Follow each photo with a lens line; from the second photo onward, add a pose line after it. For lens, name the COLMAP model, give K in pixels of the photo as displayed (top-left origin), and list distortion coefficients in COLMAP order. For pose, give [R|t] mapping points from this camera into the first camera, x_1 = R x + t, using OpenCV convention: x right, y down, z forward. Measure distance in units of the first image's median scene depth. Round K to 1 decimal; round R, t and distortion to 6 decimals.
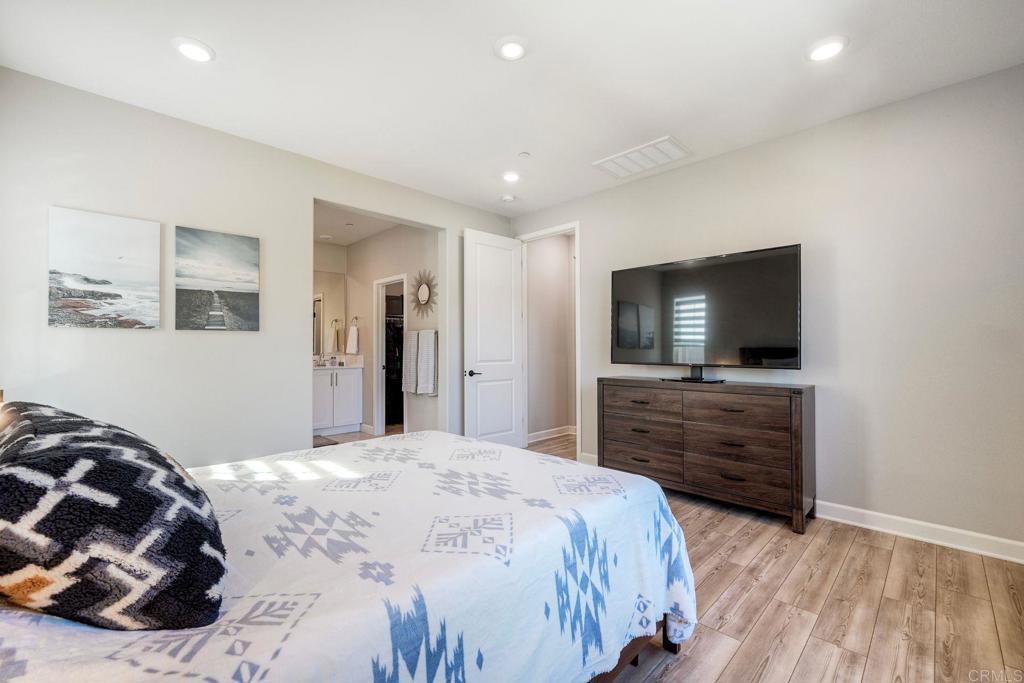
lens RADIAL K [[423.0, 0, 515.4], [0, 423.0, 344.0], [0, 0, 1]] dist [-0.001495, -0.000194]
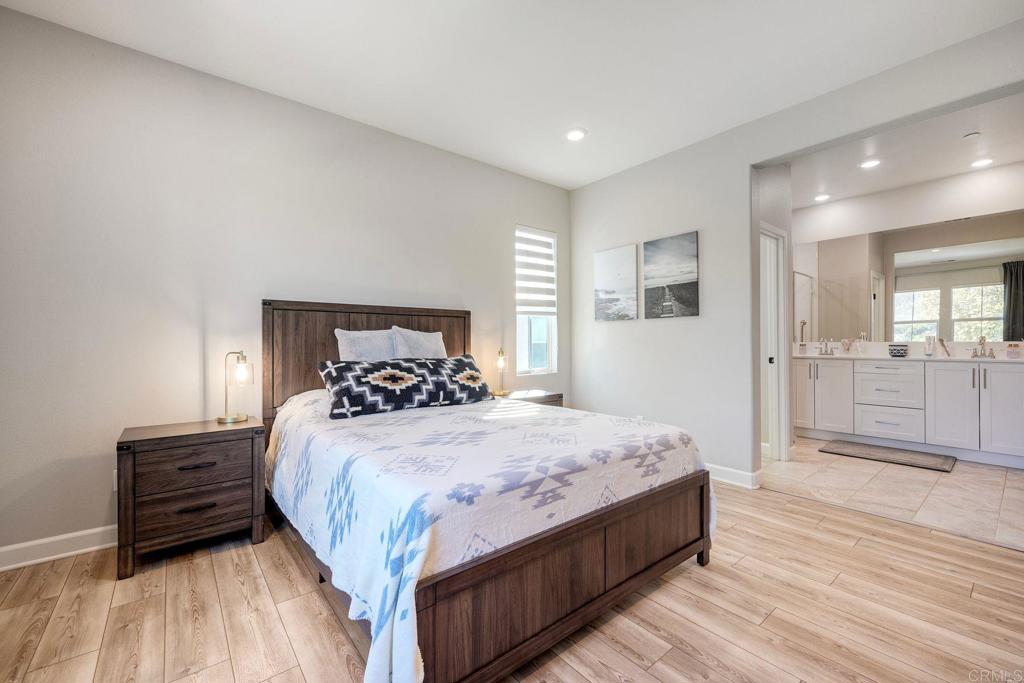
lens RADIAL K [[423.0, 0, 515.8], [0, 423.0, 340.9], [0, 0, 1]] dist [-0.001495, -0.000194]
pose [[-0.114008, -0.003507, -0.993474, 0.590390], [0.008090, 0.999957, -0.004458, 0.038511], [0.993447, -0.008546, -0.113975, 0.739698]]
